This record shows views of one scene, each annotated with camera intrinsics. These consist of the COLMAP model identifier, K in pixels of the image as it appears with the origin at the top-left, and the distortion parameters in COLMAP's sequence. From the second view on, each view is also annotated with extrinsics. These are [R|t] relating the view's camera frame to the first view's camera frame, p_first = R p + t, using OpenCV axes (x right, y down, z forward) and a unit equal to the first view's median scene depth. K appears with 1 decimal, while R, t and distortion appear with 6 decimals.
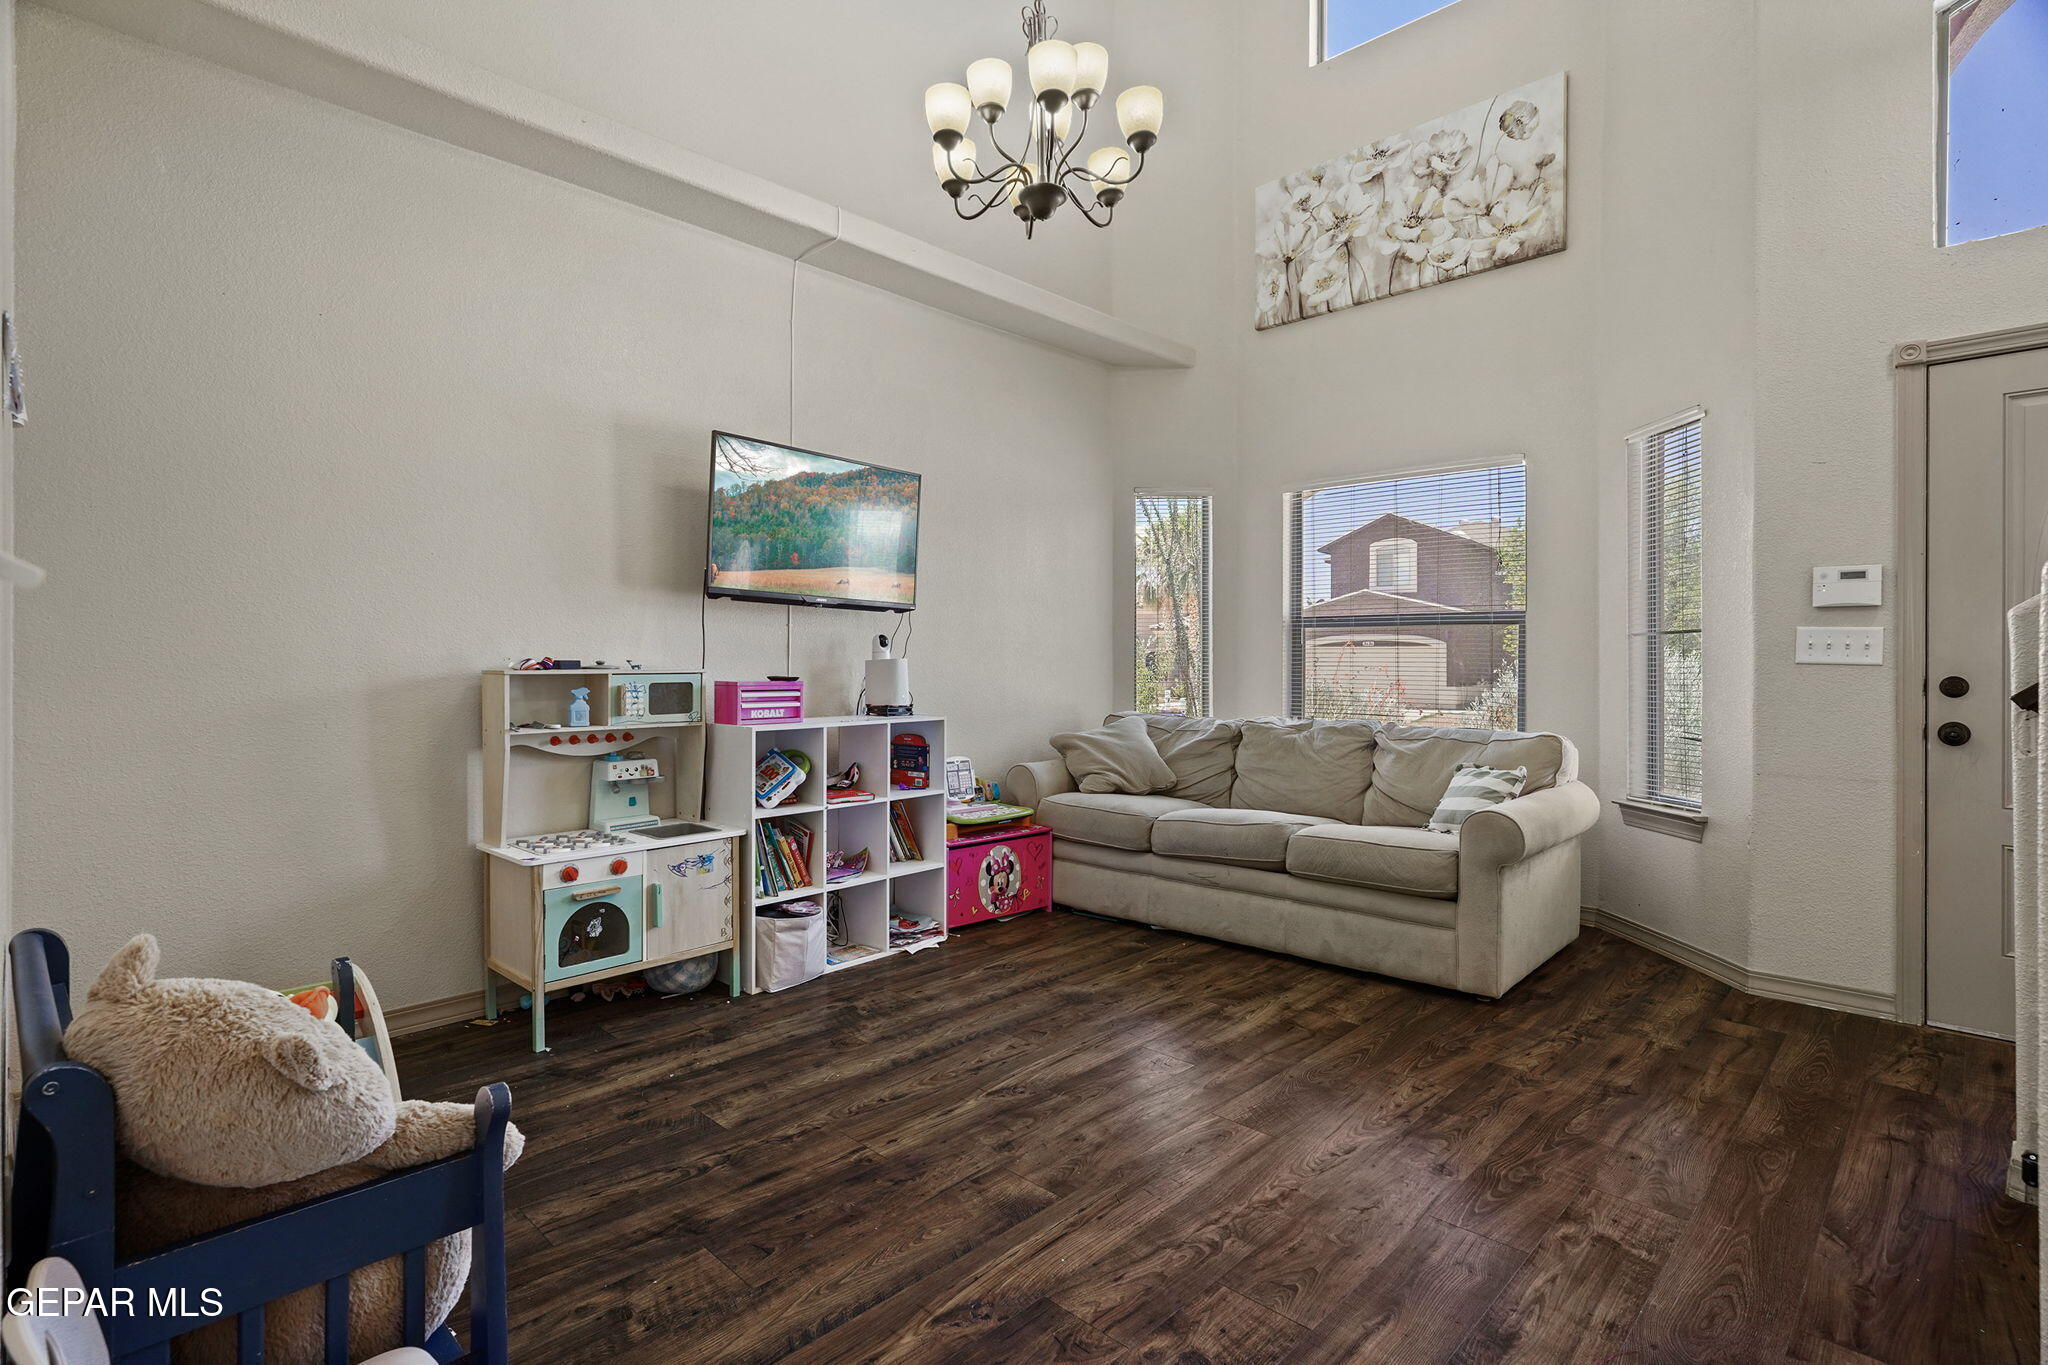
lens RADIAL K [[987.3, 0, 1002.6], [0, 987.3, 667.6], [0, 0, 1]] dist [-0.004054, 0.001160]
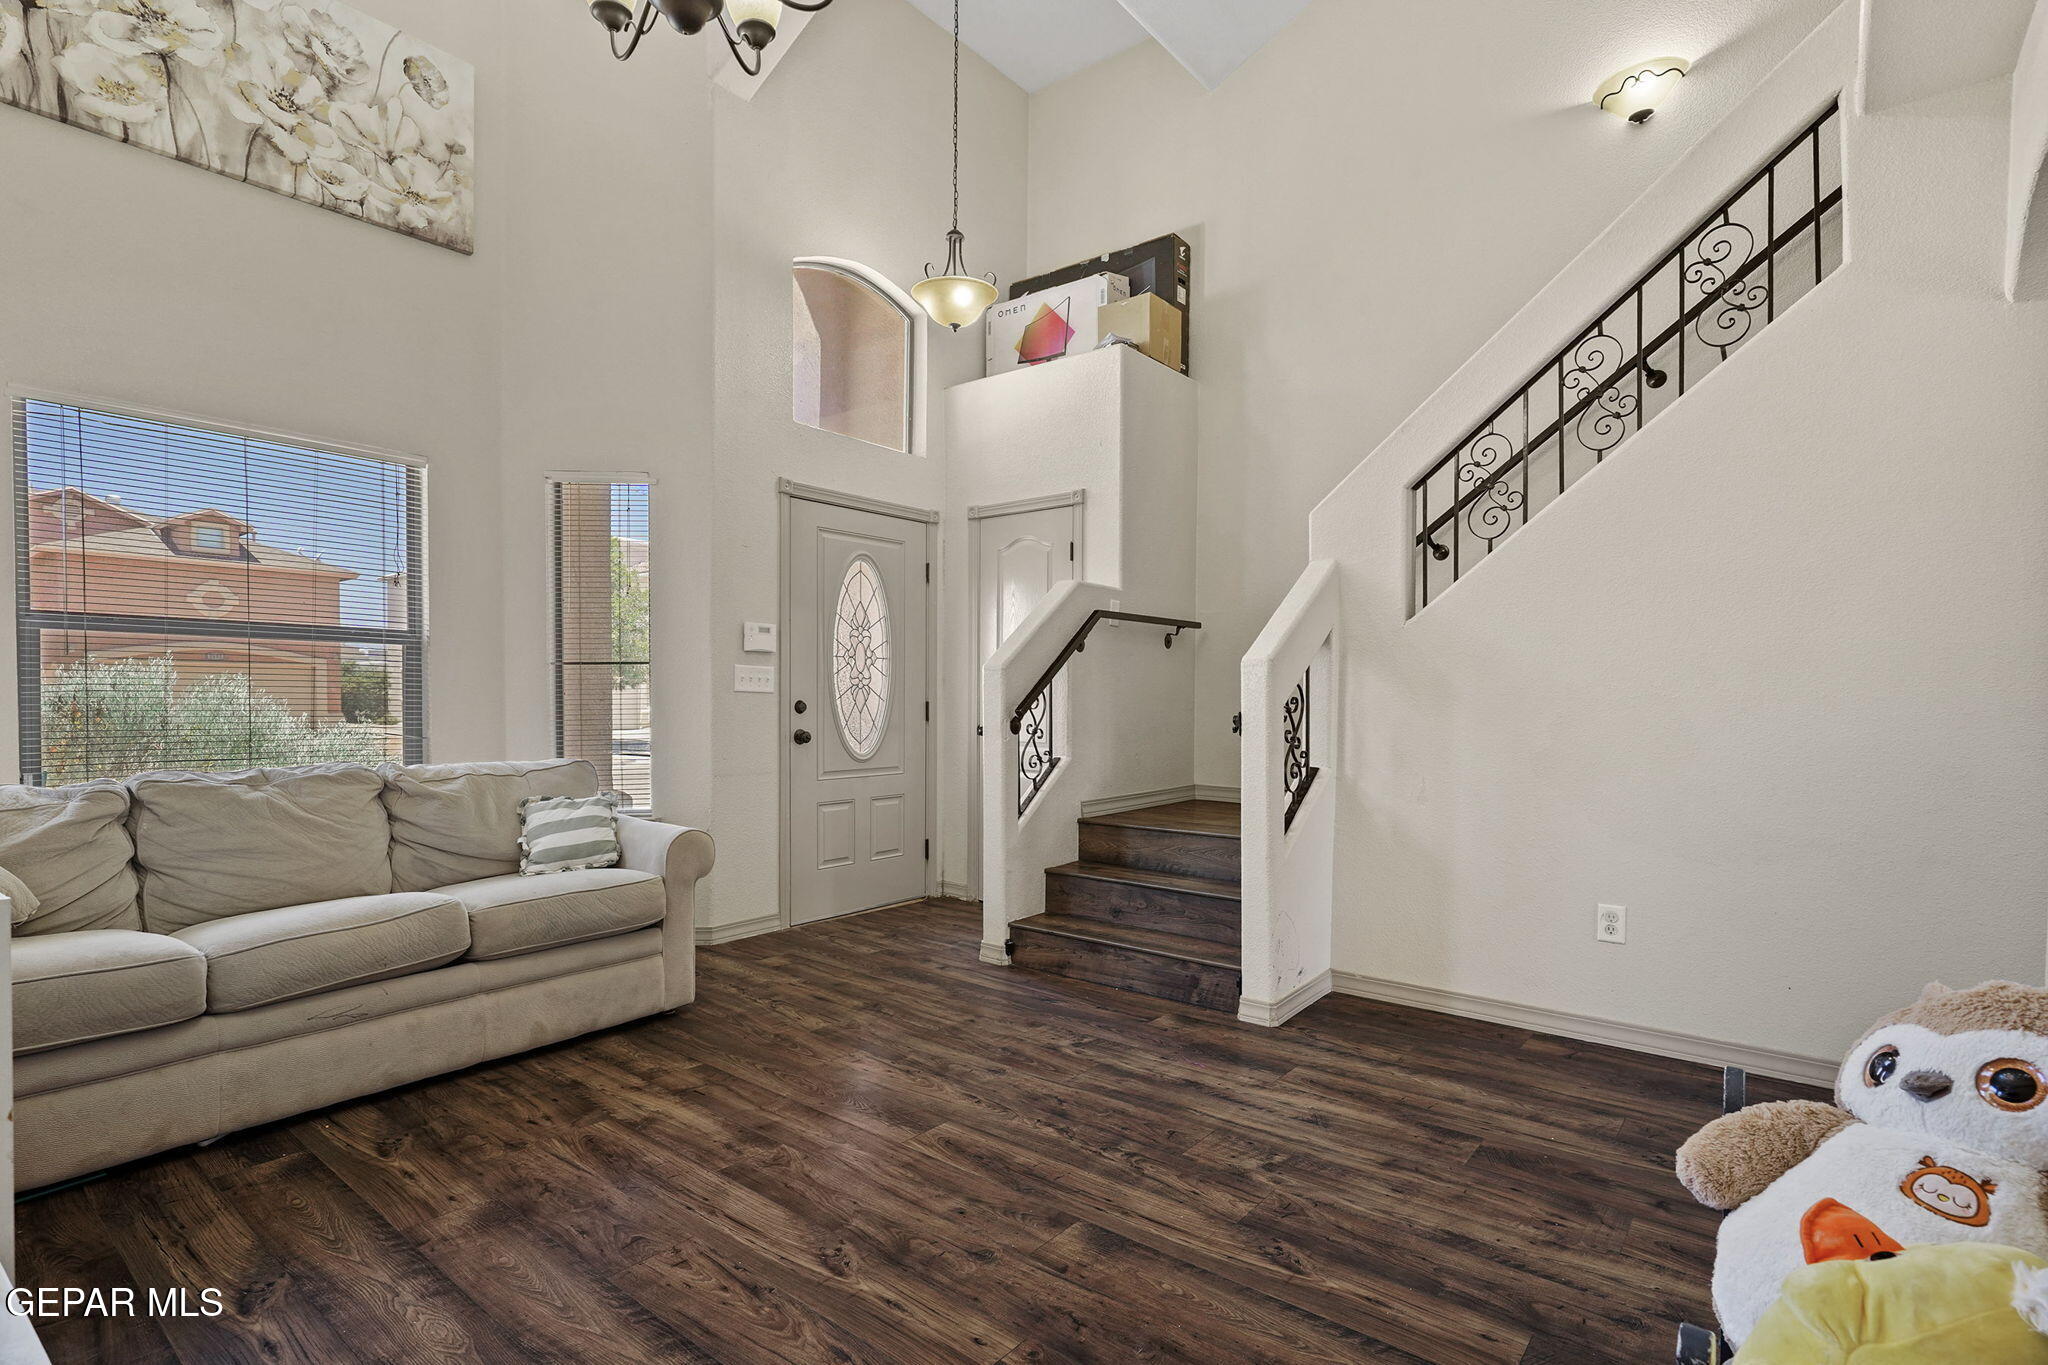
lens RADIAL K [[991.9, 0, 1033.6], [0, 991.9, 719.9], [0, 0, 1]] dist [-0.000548, 0.000847]
pose [[-0.106508, -0.026621, 0.993955, -0.624695], [-0.003148, 0.999646, 0.026436, -0.002215], [-0.994307, -0.000313, -0.106554, 0.772039]]
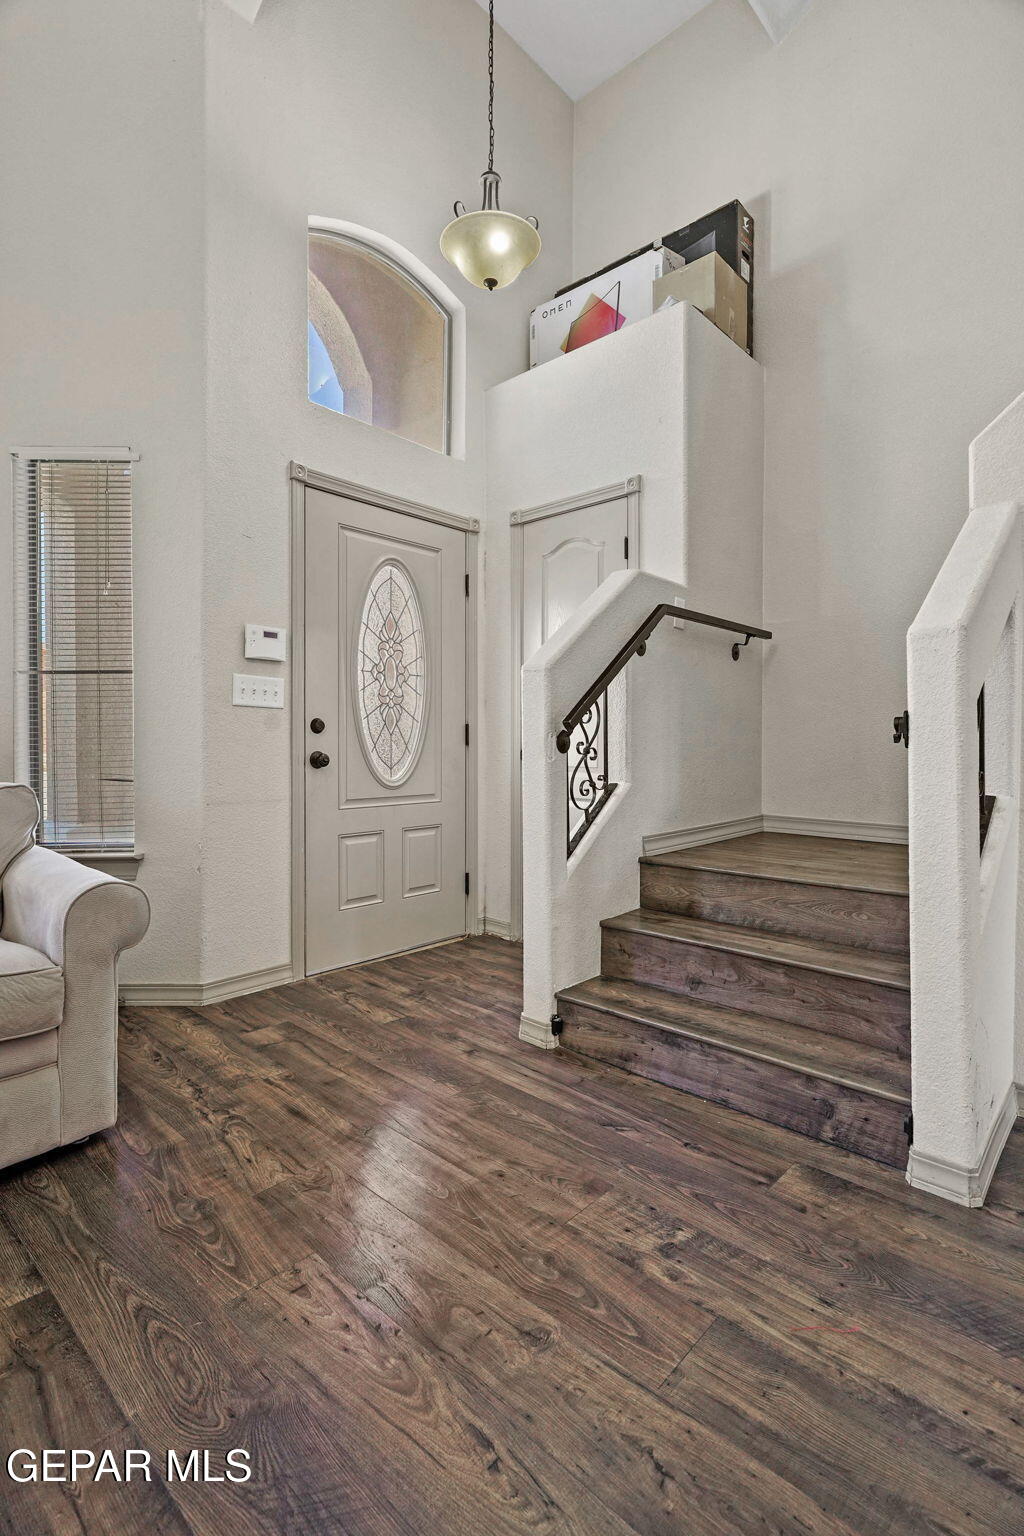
lens RADIAL K [[740.5, 0, 520.8], [0, 740.5, 749.4], [0, 0, 1]] dist [-0.004054, 0.001160]
pose [[-0.034639, -0.011895, 0.999329, -0.078189], [0.001164, 0.999928, 0.011943, 0.039328], [-0.999399, 0.001577, -0.034623, 0.726118]]
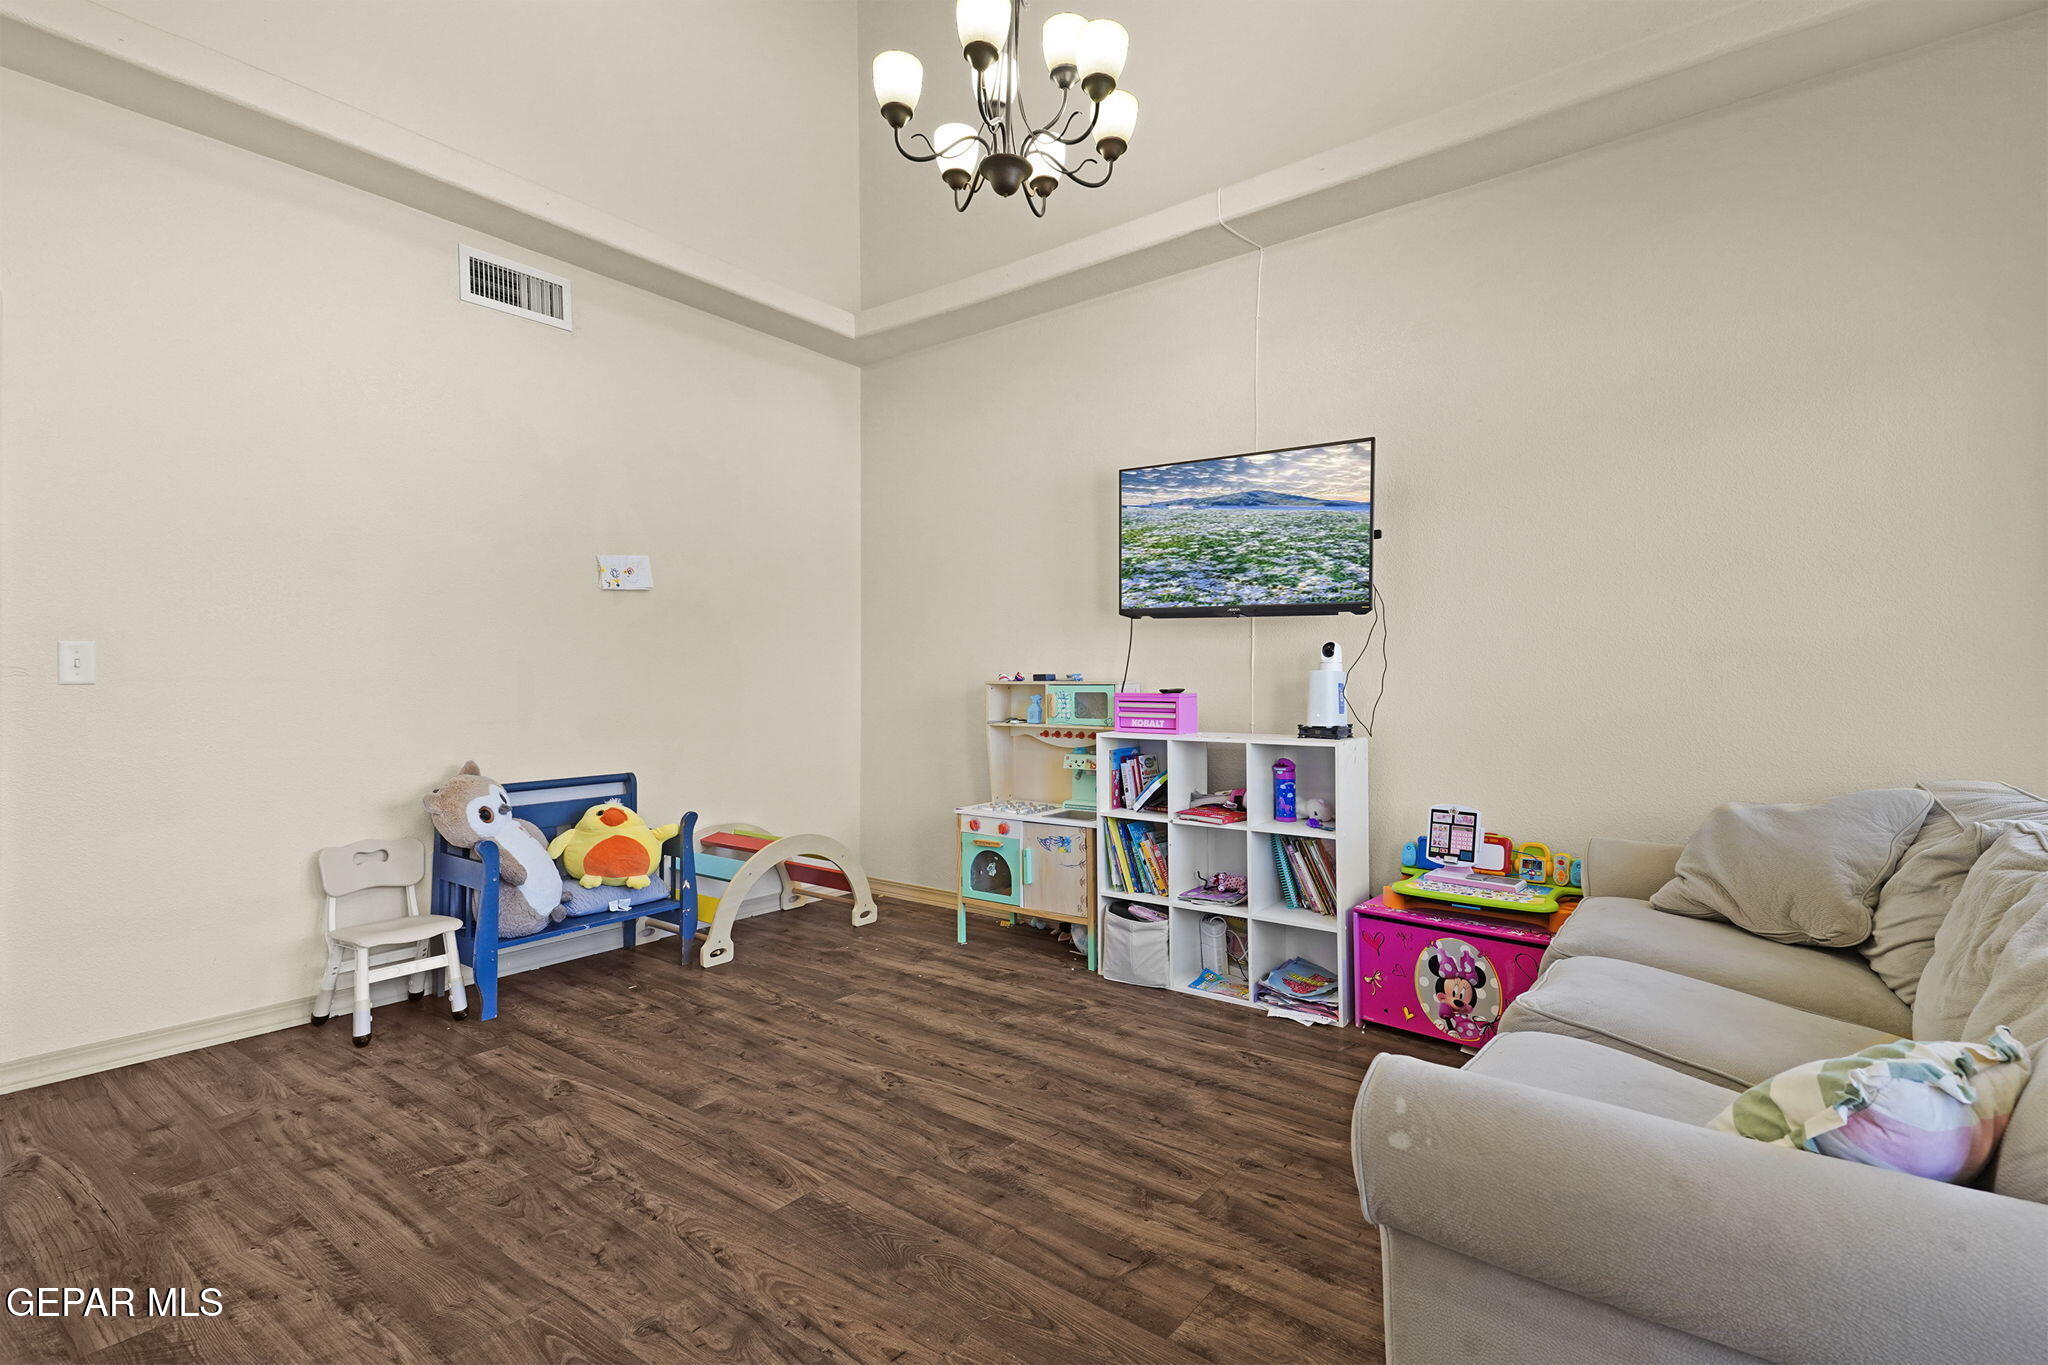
lens RADIAL K [[970.9, 0, 1023.7], [0, 970.9, 676.5], [0, 0, 1]] dist [0.085670, -0.044014]
pose [[0.112724, -0.001491, -0.993625, 0.891323], [-0.003412, 0.999992, -0.001888, -0.001680], [0.993621, 0.003603, 0.112718, 0.846276]]
